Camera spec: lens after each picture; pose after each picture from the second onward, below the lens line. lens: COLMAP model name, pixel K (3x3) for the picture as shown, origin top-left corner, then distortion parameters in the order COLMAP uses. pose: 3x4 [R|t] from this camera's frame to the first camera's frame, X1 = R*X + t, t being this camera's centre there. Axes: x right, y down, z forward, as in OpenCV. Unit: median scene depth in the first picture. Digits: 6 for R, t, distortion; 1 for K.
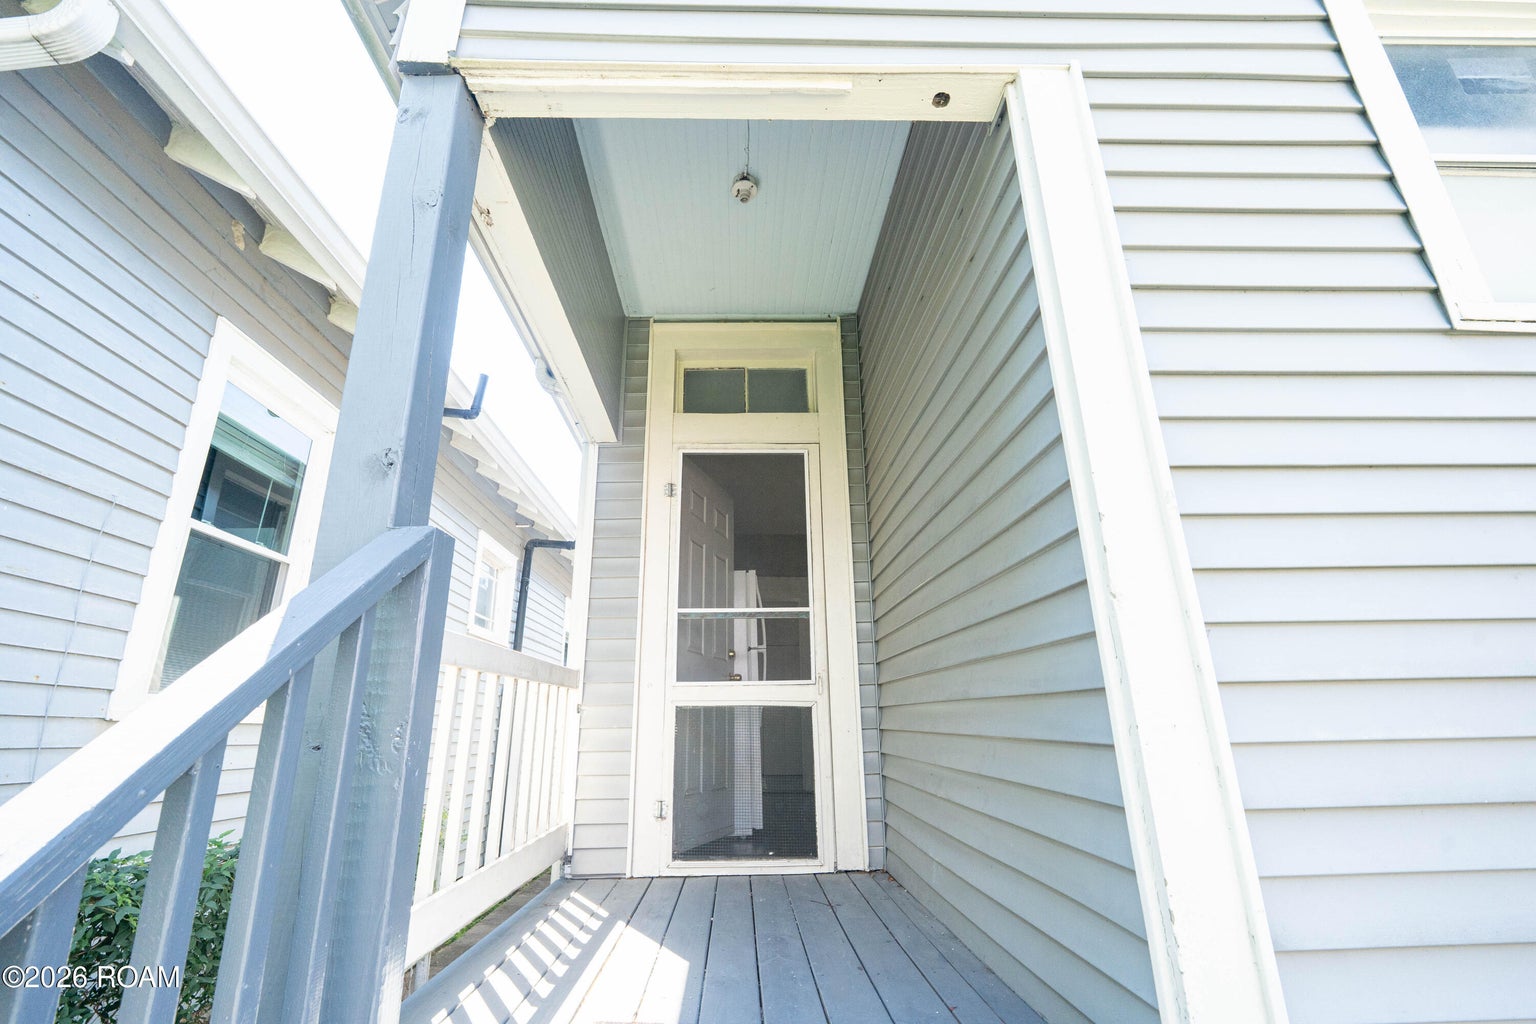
lens RADIAL K [[685.4, 0, 764.9], [0, 685.4, 514.2], [0, 0, 1]] dist [-0.001427, 0.001352]
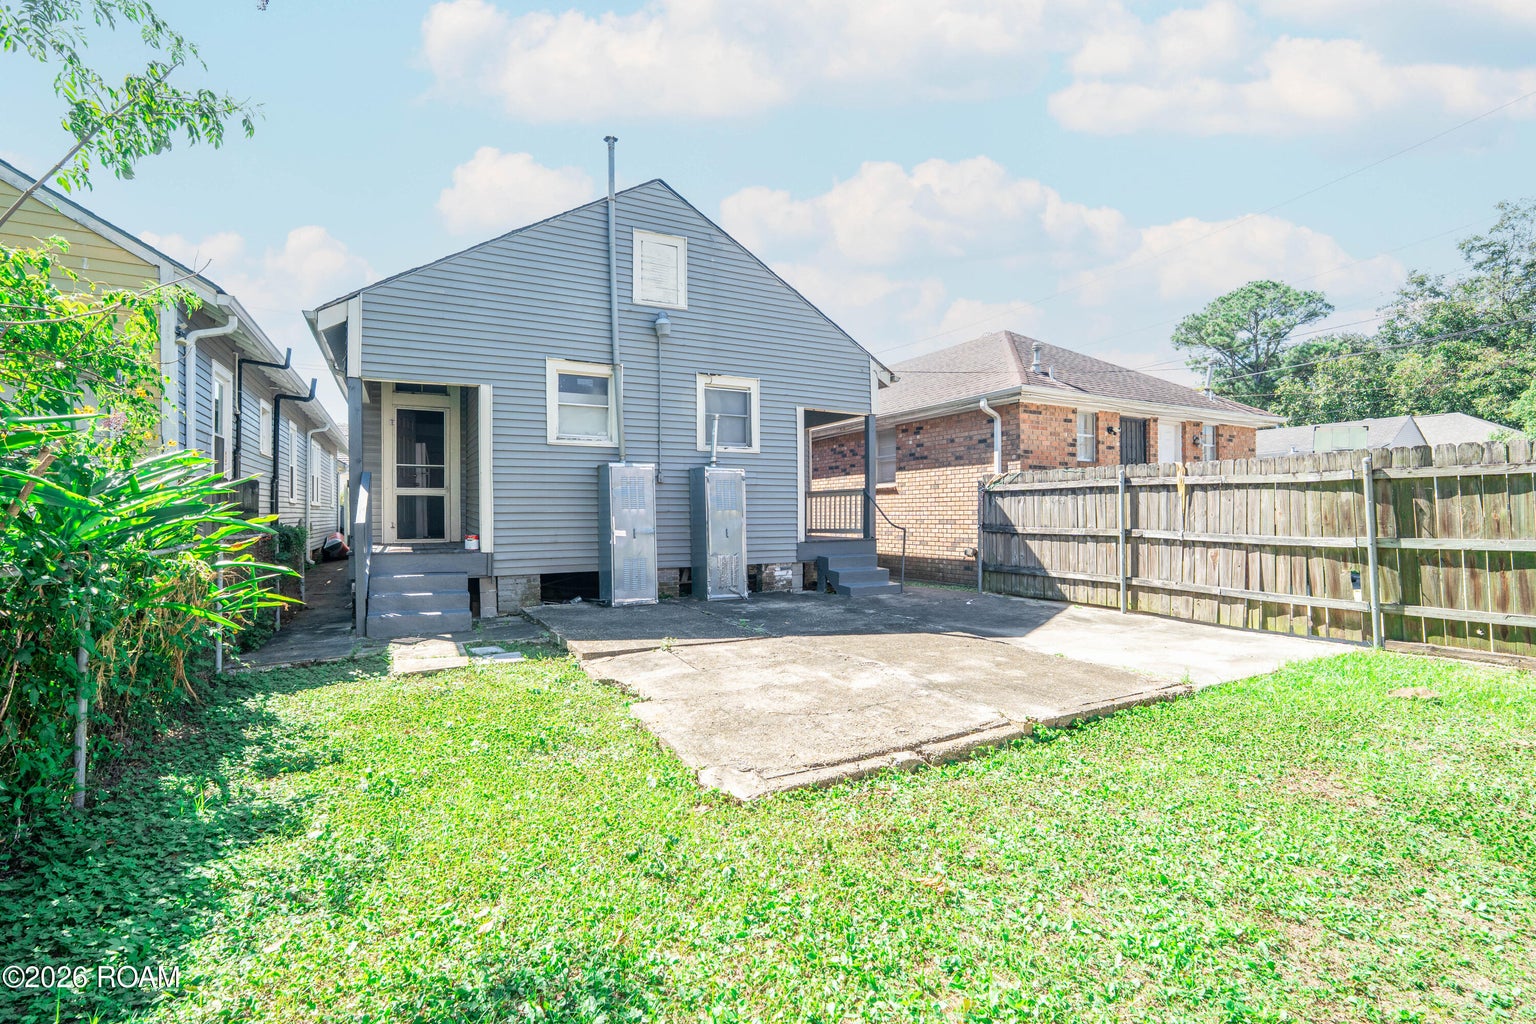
lens RADIAL K [[685.4, 0, 763.0], [0, 685.4, 509.2], [0, 0, 1]] dist [-0.001427, 0.001352]
pose [[0.901015, 0.008478, 0.433706, 0.021012], [-0.140676, 0.951486, 0.273652, -0.736776], [-0.410345, -0.307576, 0.858495, -2.354655]]
